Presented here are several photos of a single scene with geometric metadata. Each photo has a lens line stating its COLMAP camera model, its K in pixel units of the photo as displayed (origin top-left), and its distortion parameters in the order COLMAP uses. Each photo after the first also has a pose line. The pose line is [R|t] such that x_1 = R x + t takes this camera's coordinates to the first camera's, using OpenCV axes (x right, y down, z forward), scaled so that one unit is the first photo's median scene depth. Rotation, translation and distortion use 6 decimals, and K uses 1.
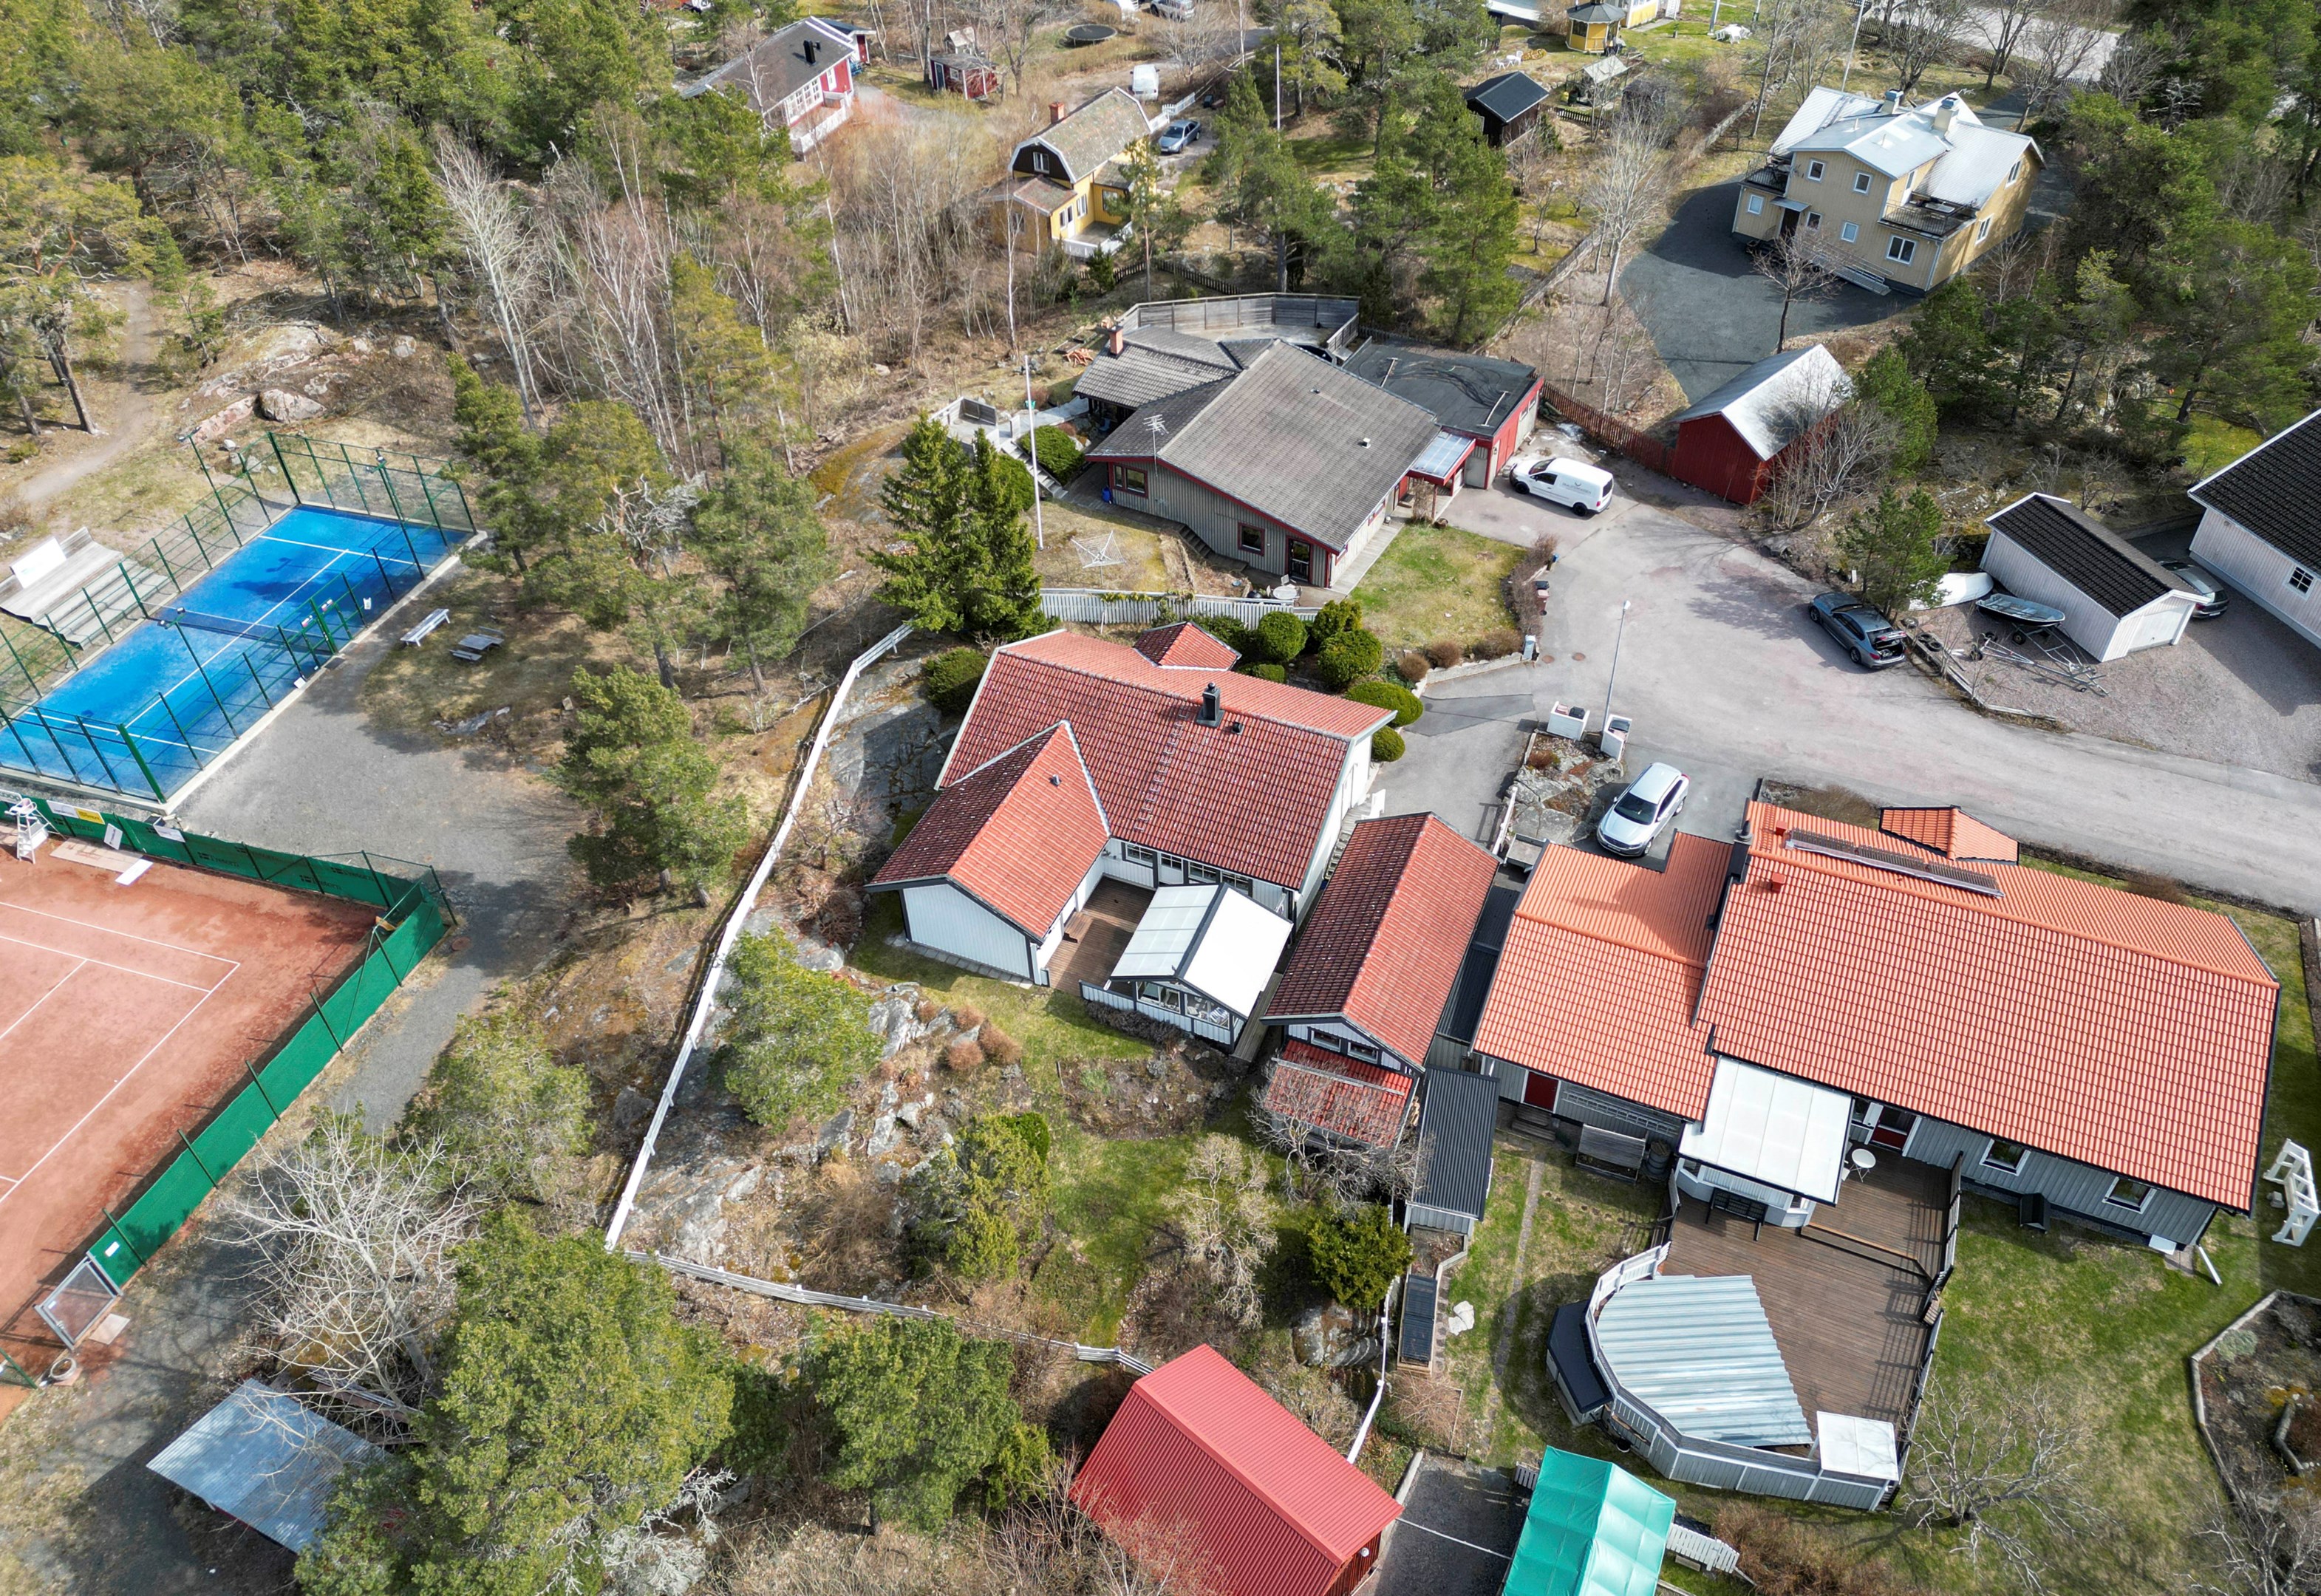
lens RADIAL K [[1613.6, 0, 1162.7], [0, 1613.6, 699.6], [0, 0, 1]] dist [0.084620, -0.080963]
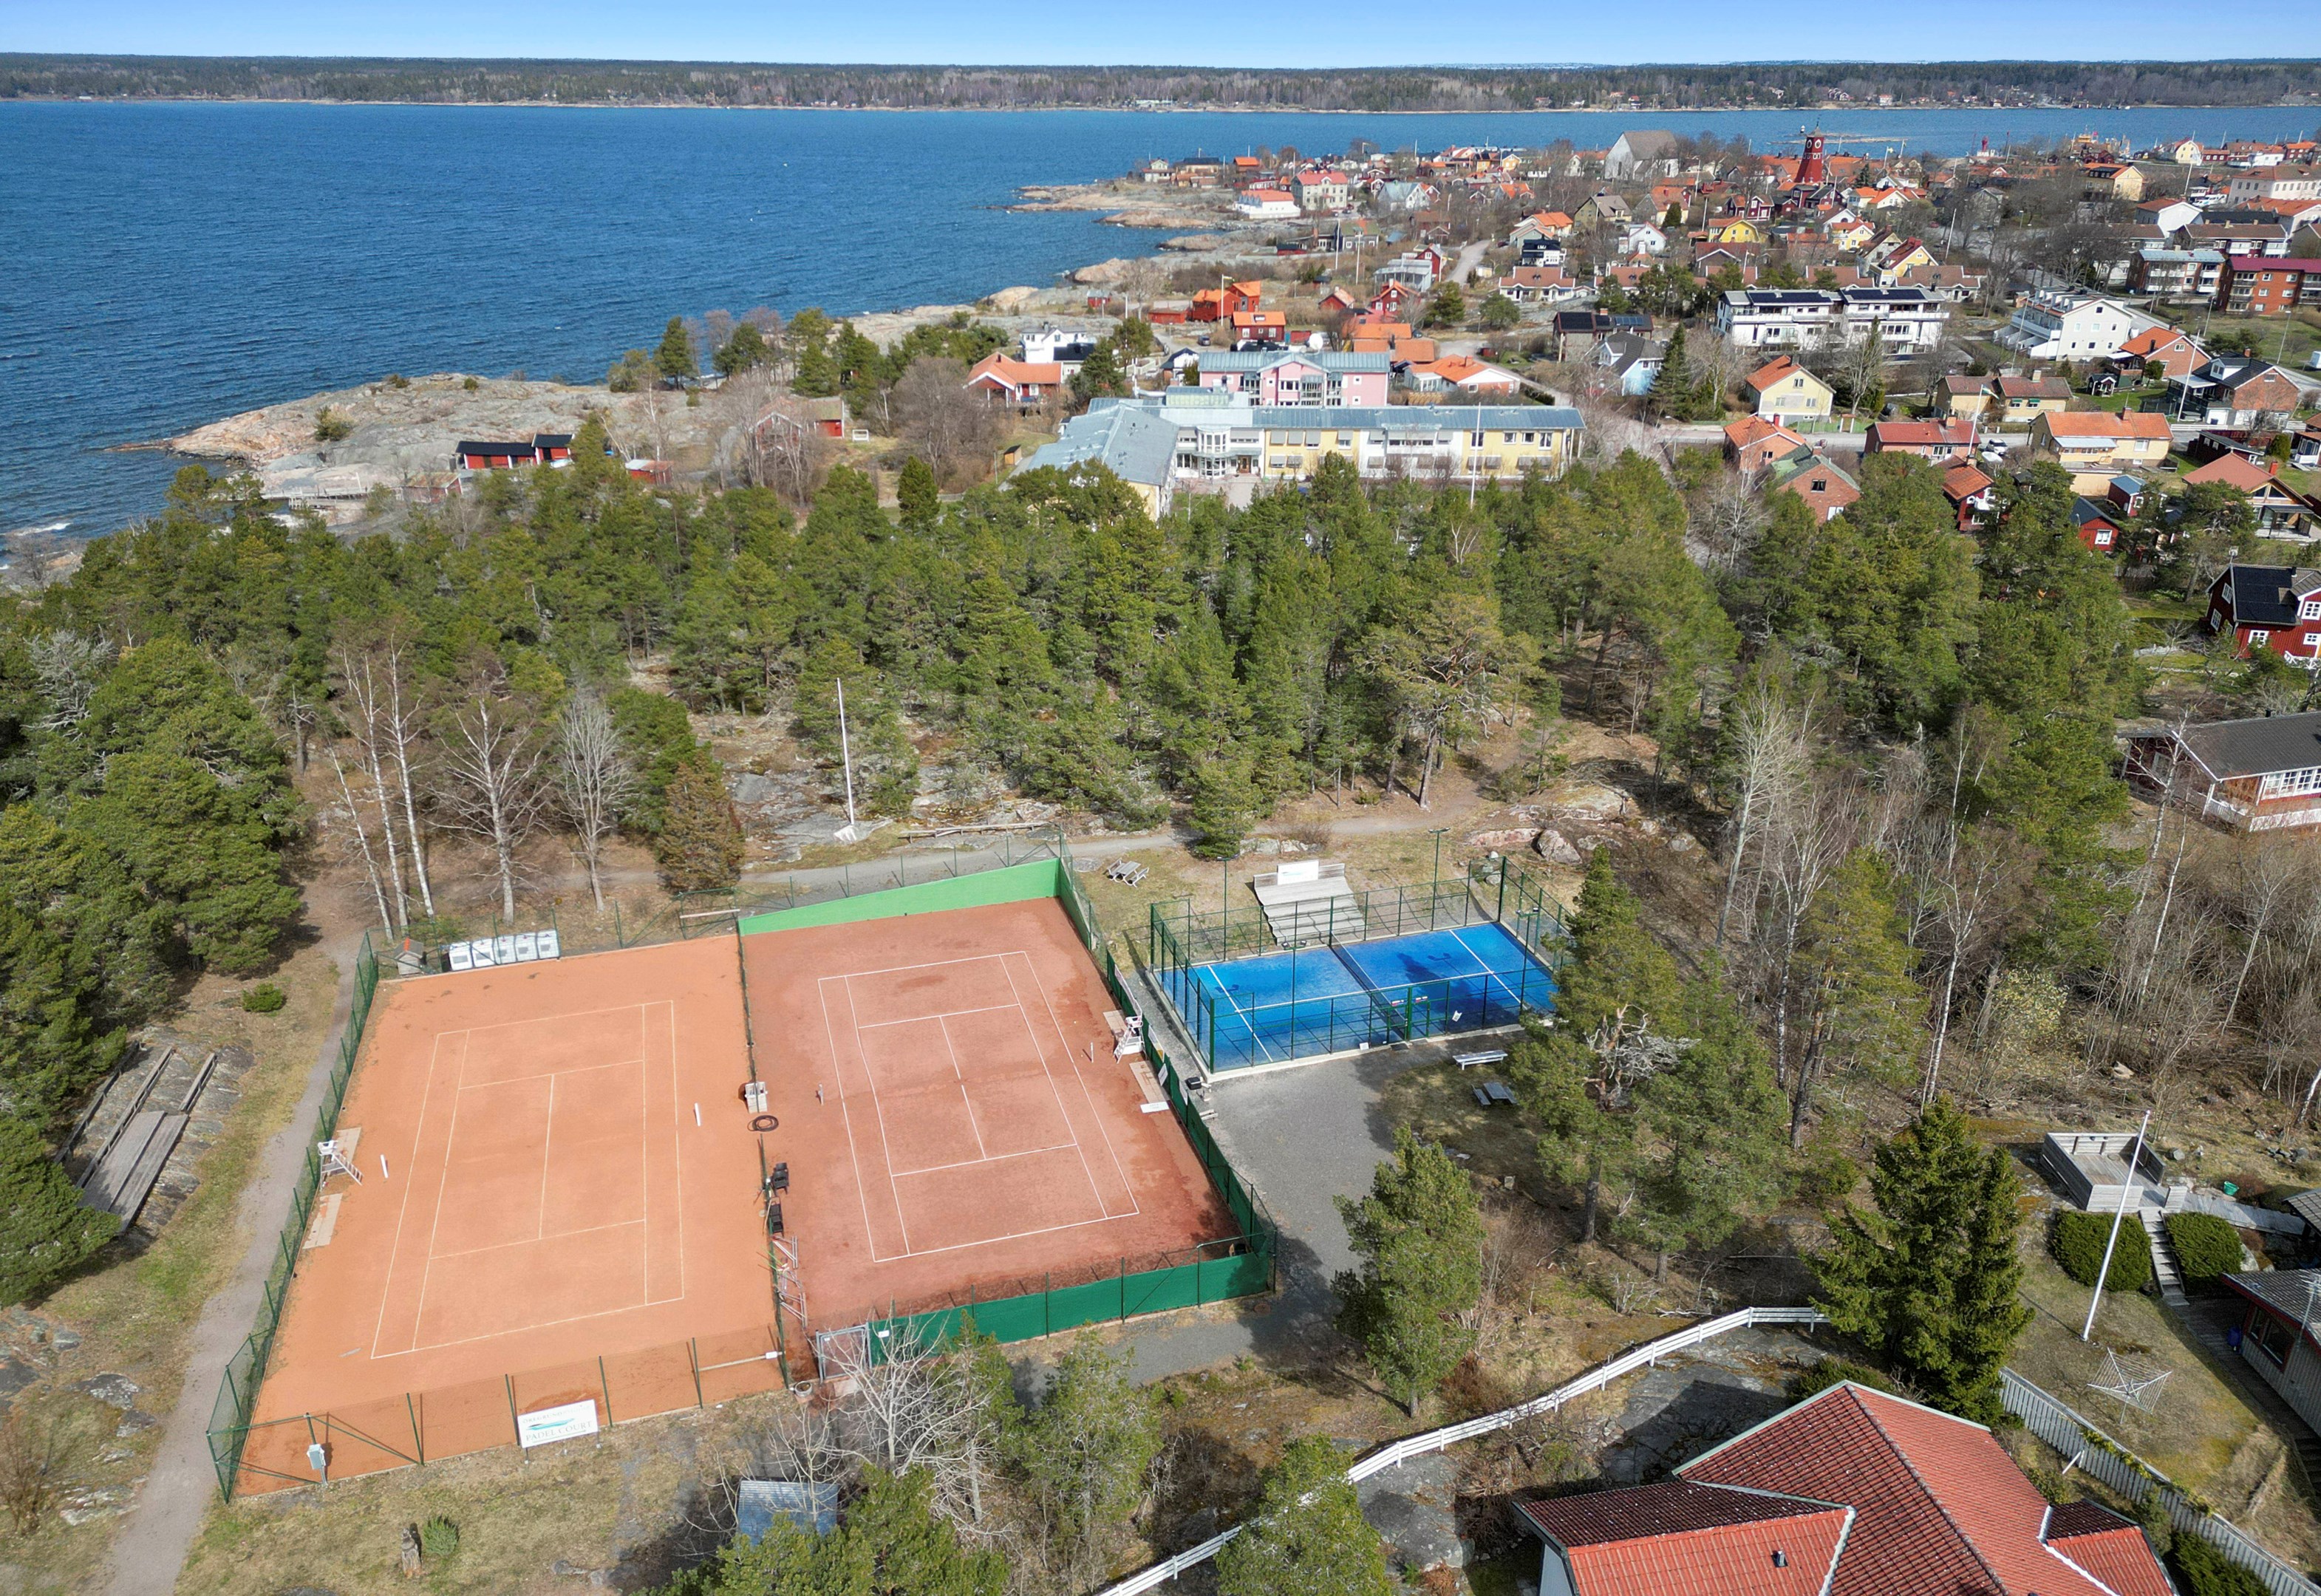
lens RADIAL K [[1646.4, 0, 1155.1], [0, 1646.4, 796.9], [0, 0, 1]] dist [0.079642, -0.080464]
pose [[0.564233, 0.349804, -0.747849, 0.175334], [-0.533521, 0.845759, -0.006926, -0.069112], [0.630077, 0.402901, 0.663833, 0.091186]]
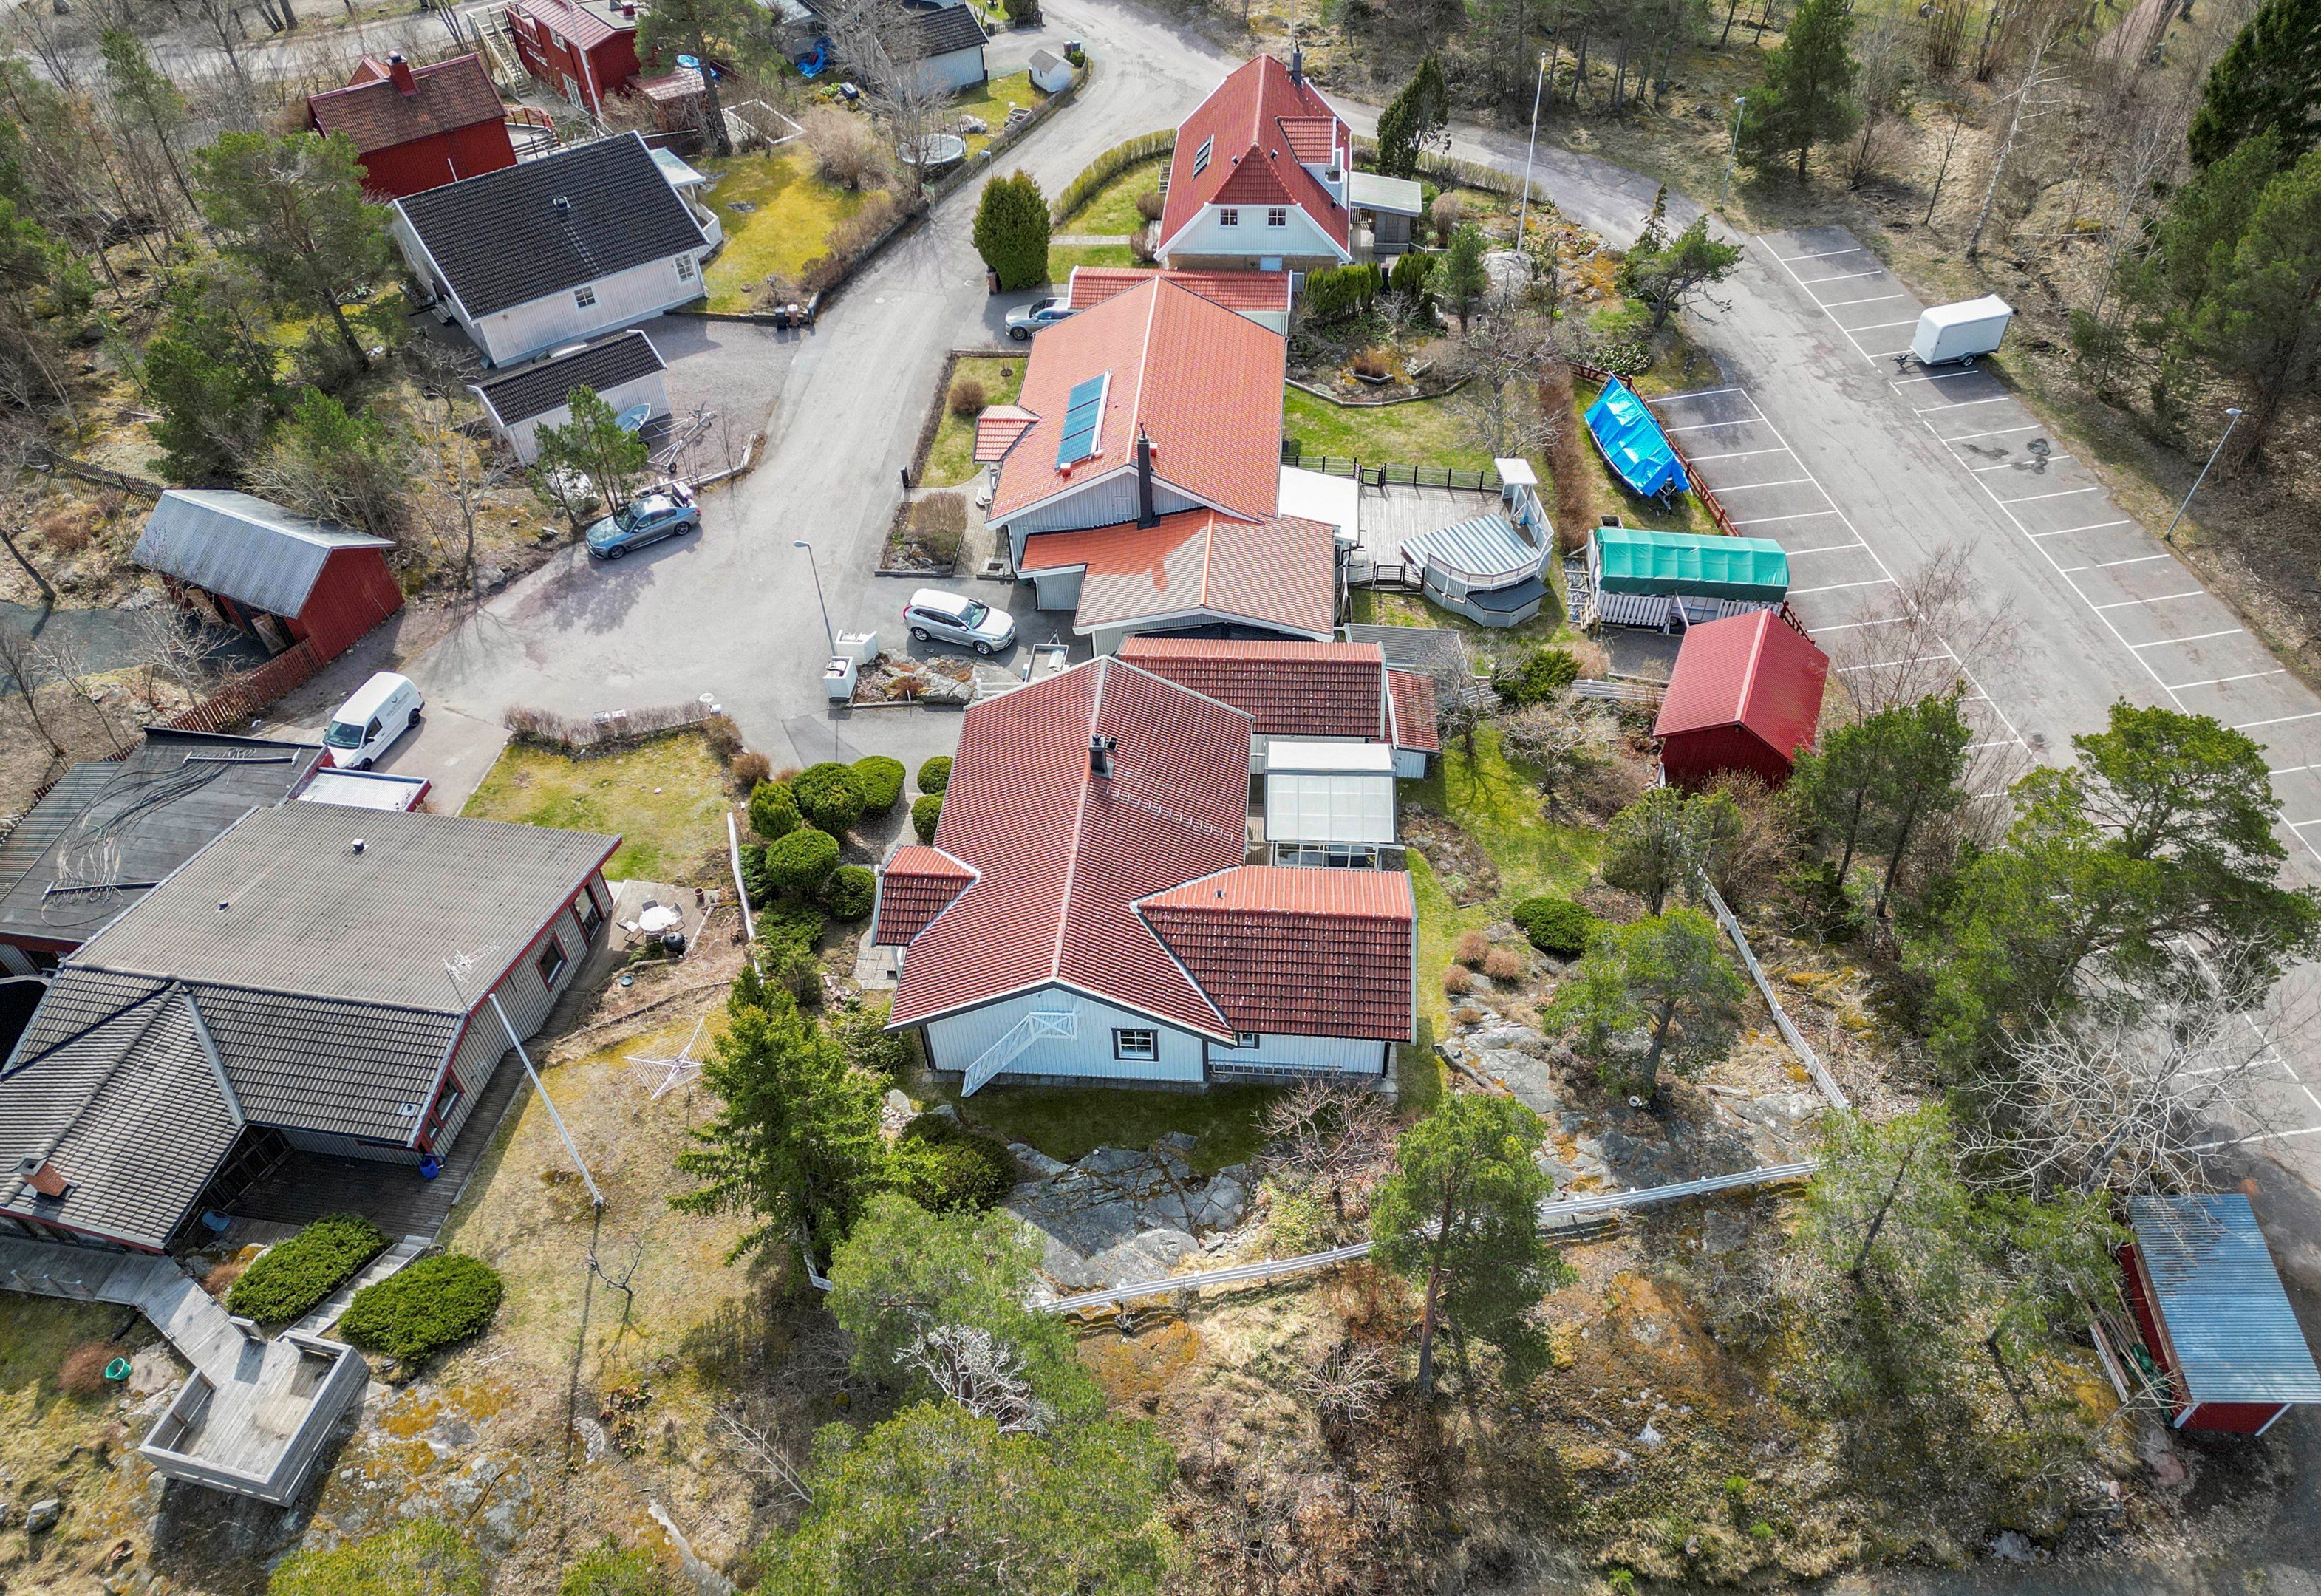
lens RADIAL K [[1646.4, 0, 1155.1], [0, 1646.4, 796.9], [0, 0, 1]] dist [0.079642, -0.080464]
pose [[-0.327493, -0.644947, 0.690501, -0.485059], [0.625116, 0.400100, 0.670186, -0.449540], [-0.708504, 0.651125, 0.272137, 0.569633]]
